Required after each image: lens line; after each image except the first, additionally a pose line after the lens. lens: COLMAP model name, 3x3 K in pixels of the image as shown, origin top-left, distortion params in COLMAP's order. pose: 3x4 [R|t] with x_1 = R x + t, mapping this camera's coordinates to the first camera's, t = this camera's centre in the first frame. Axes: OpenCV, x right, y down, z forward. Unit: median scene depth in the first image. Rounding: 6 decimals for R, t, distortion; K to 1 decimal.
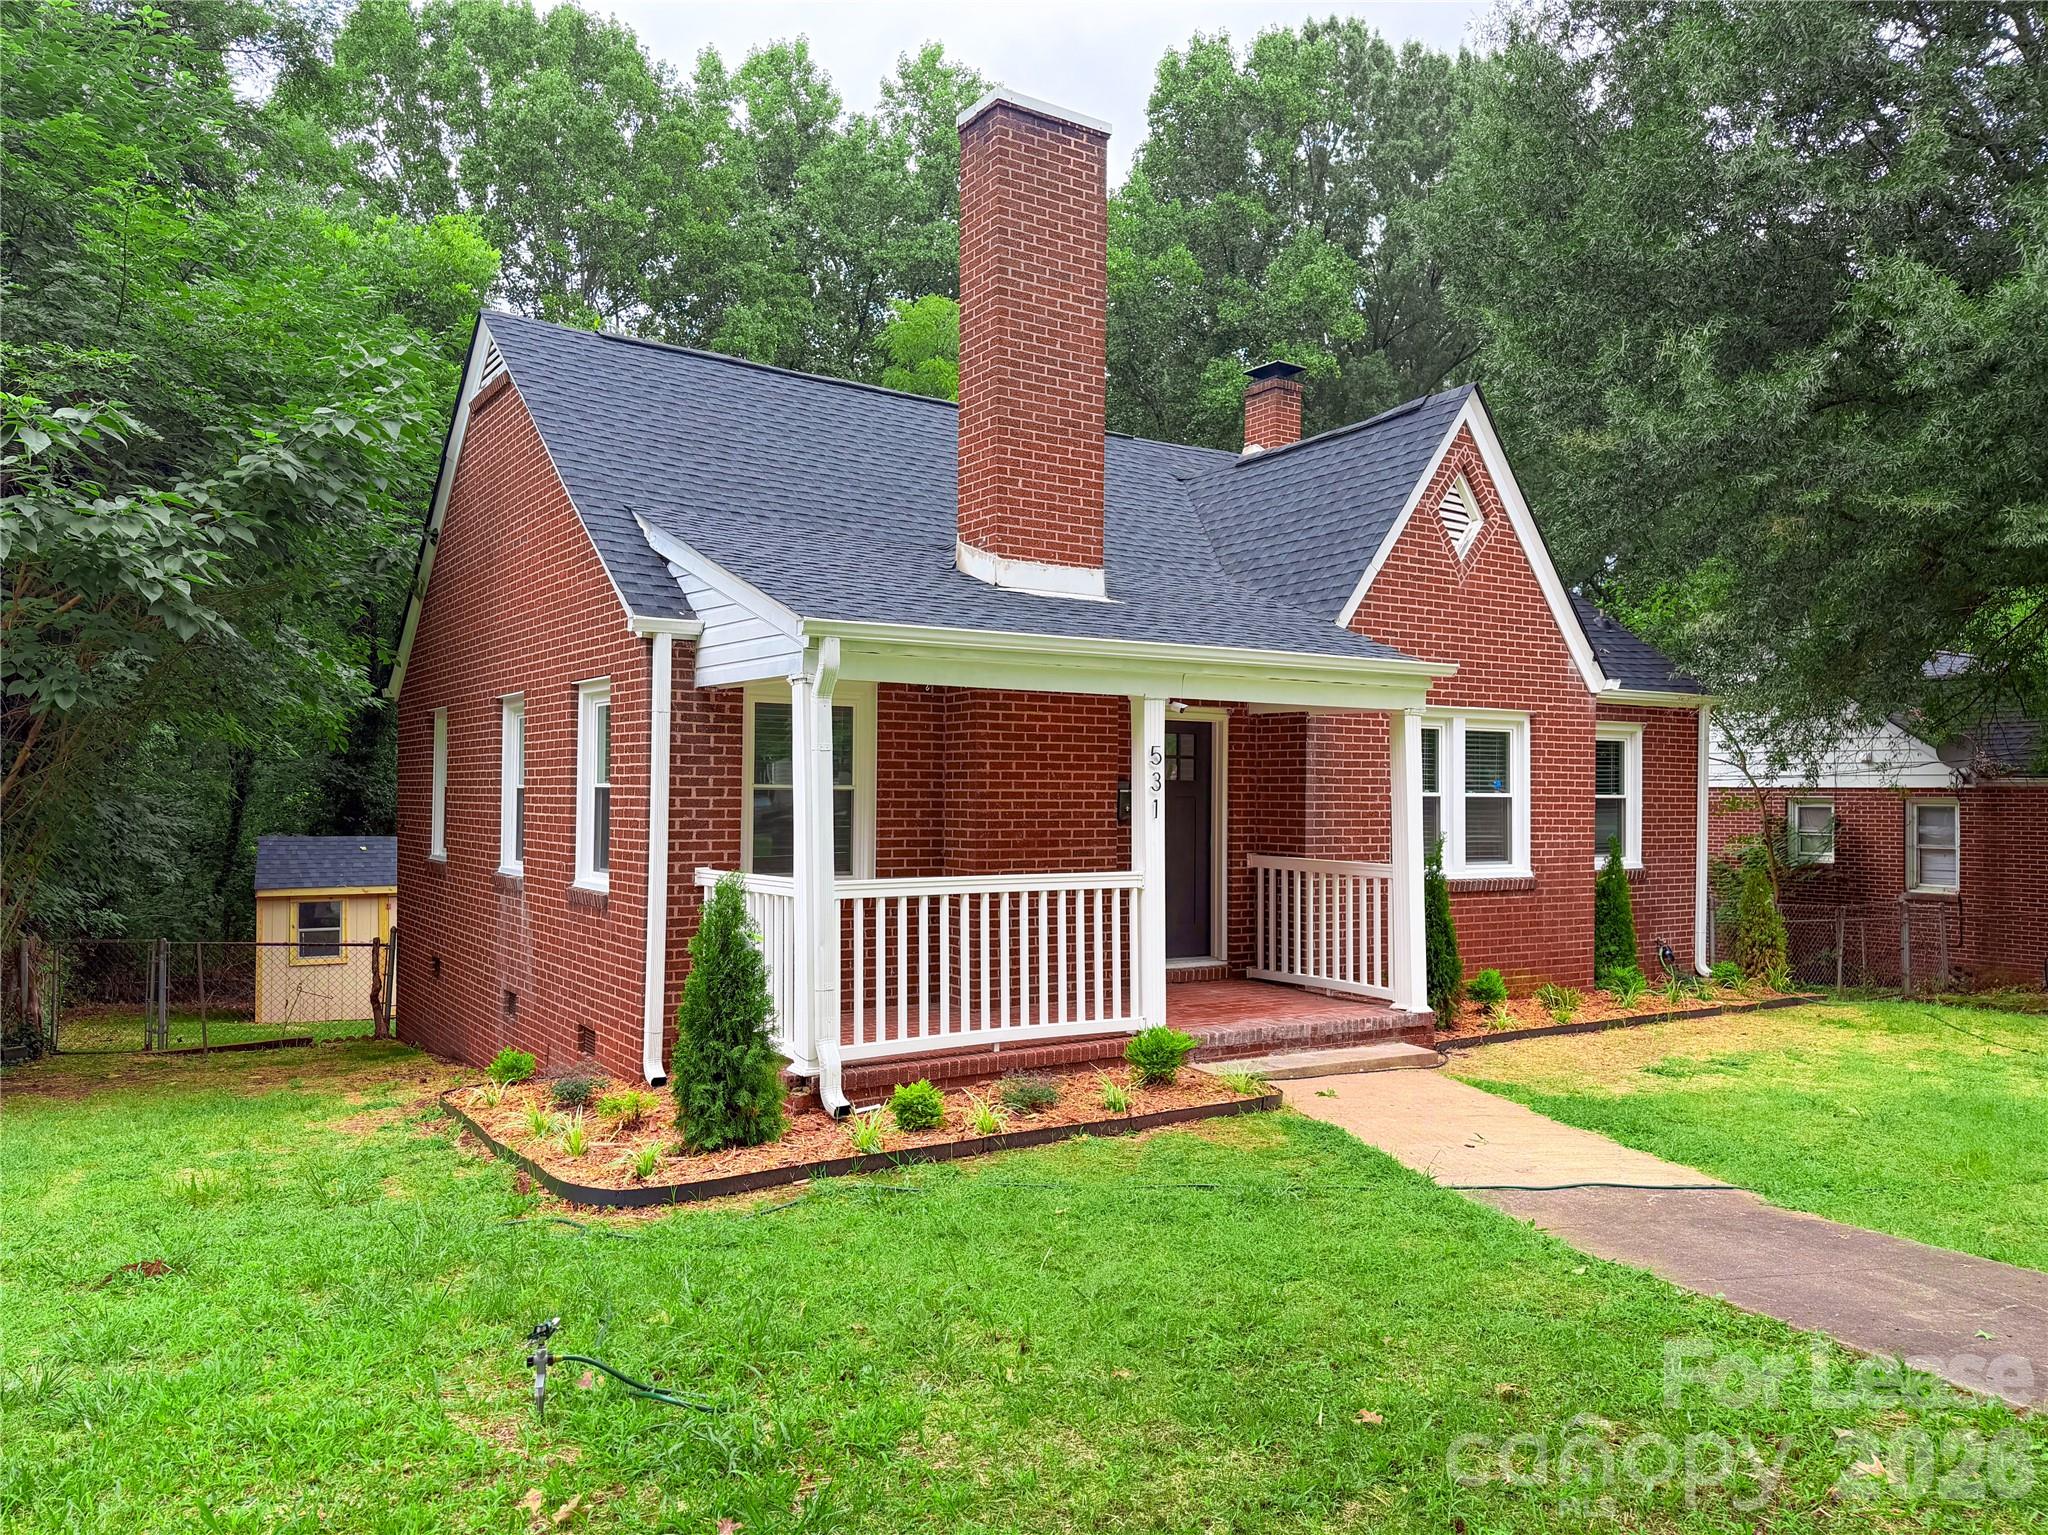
lens RADIAL K [[1443.1, 0, 1003.7], [0, 1443.1, 770.0], [0, 0, 1]] dist [0.155155, -0.260352]
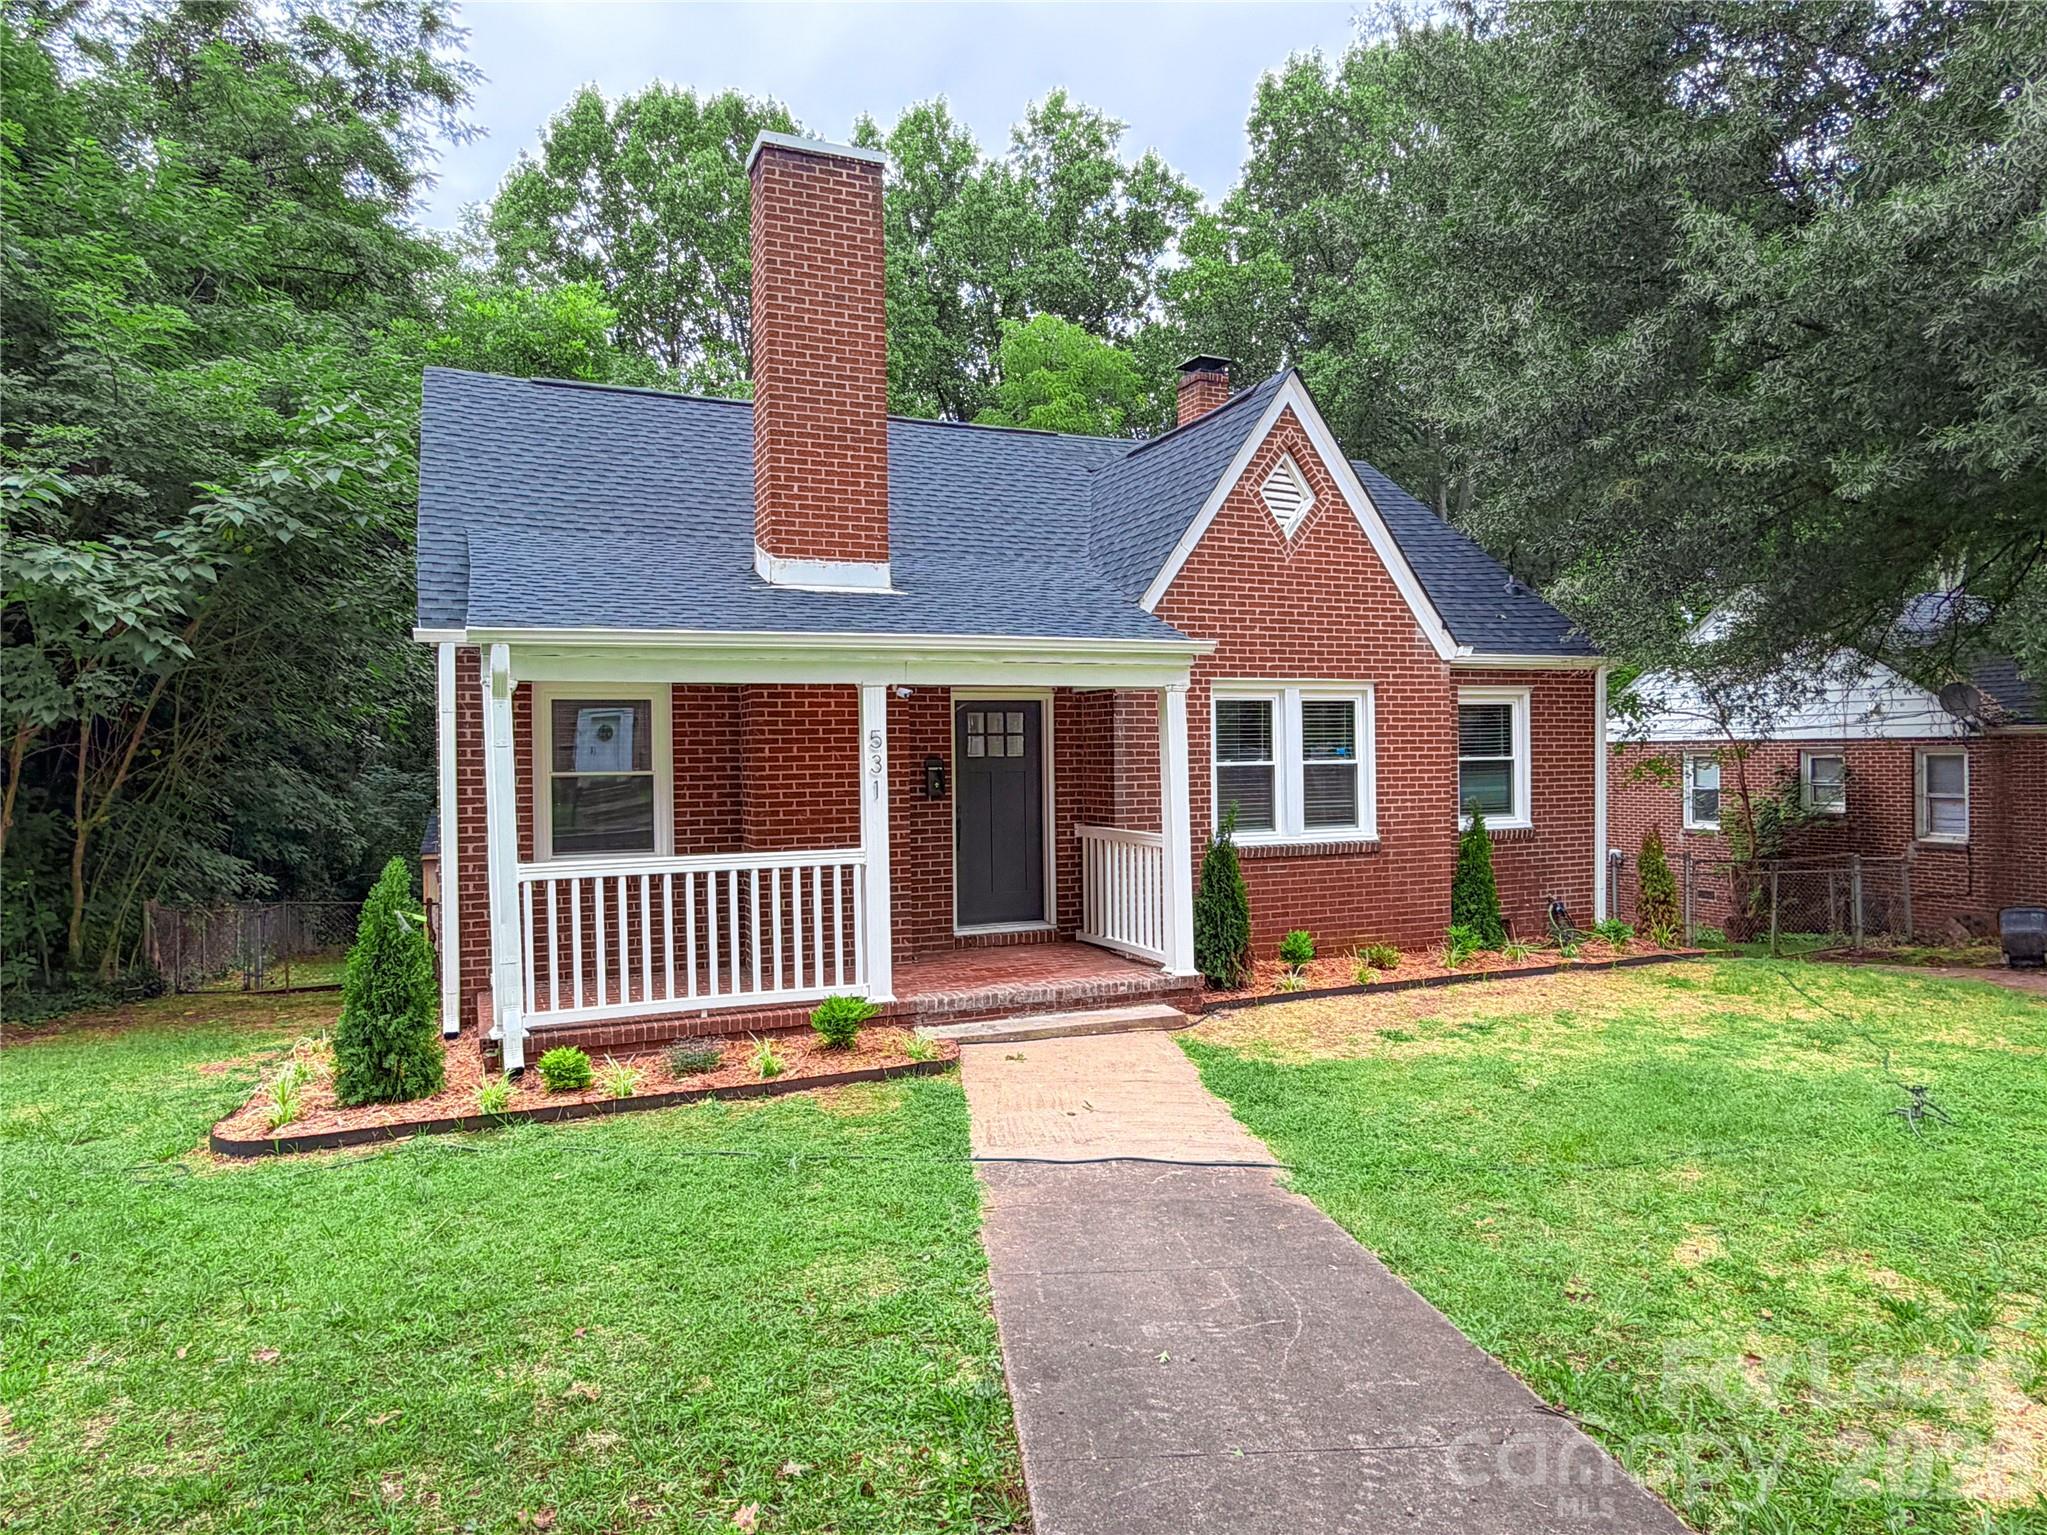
lens RADIAL K [[1284.6, 0, 1000.2], [0, 1284.6, 758.2], [0, 0, 1]] dist [-0.002163, -0.000039]
pose [[0.985394, -0.021480, -0.168930, 0.302808], [0.024871, 0.999529, 0.017981, -0.009441], [0.168464, -0.021920, 0.985464, 0.072901]]
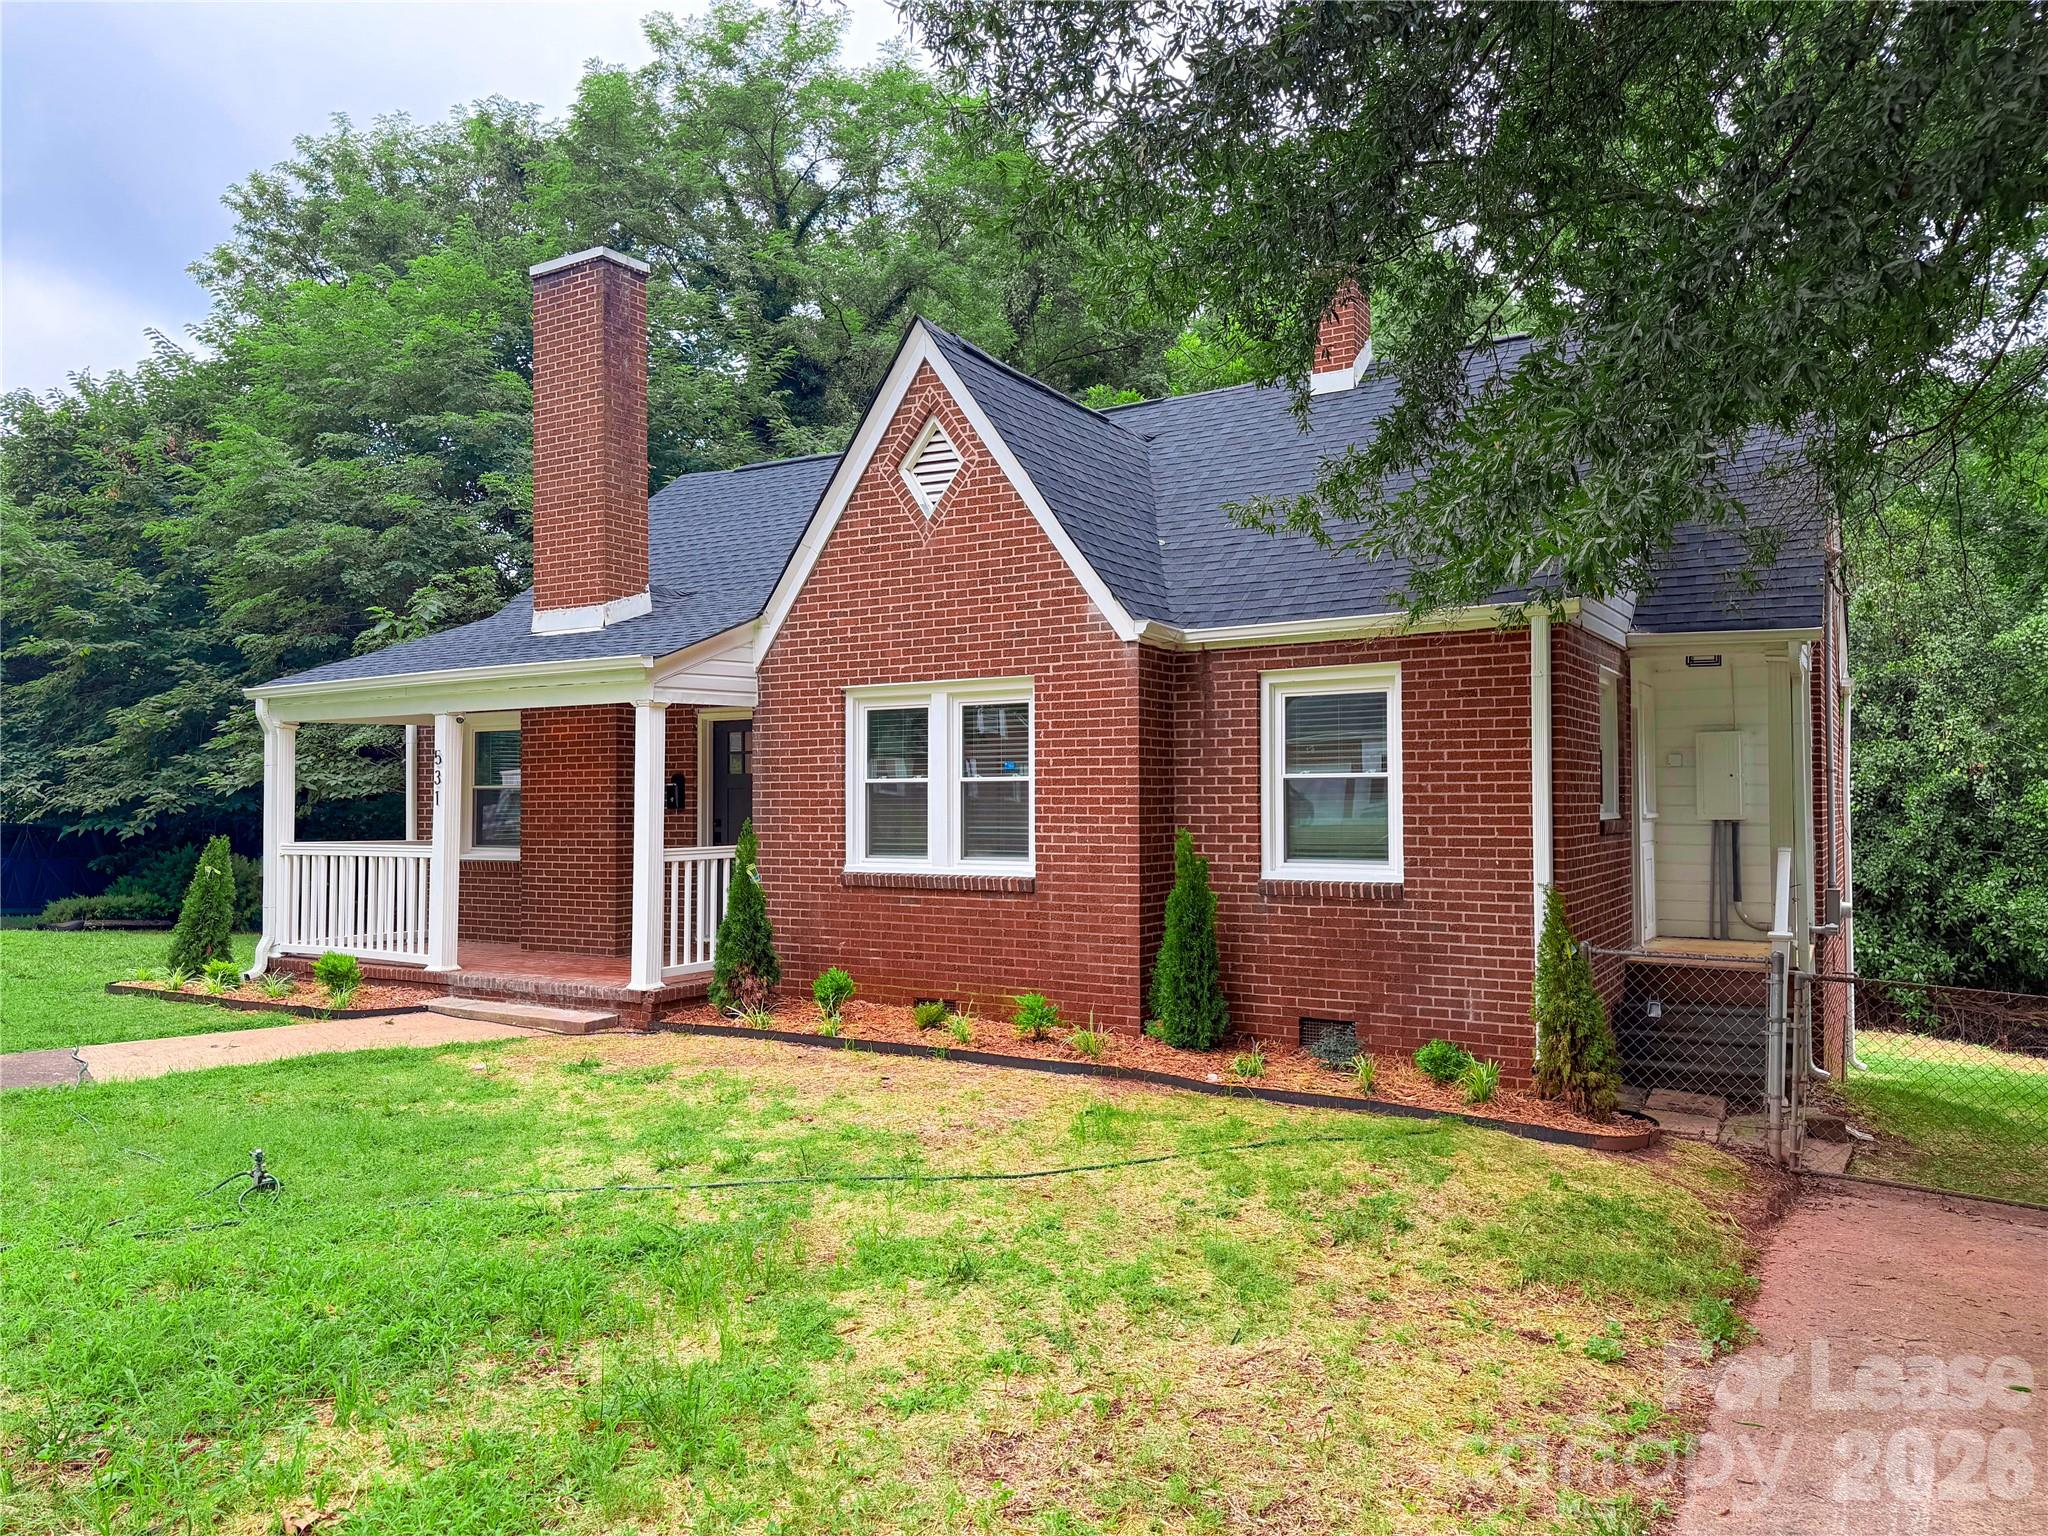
lens RADIAL K [[1443.1, 0, 1003.7], [0, 1443.1, 770.5], [0, 0, 1]] dist [0.155155, -0.260352]
pose [[0.423471, -0.030848, -0.905384, 1.303751], [0.022141, 0.999474, -0.023699, 0.038241], [0.905639, -0.010010, 0.423931, 0.770706]]
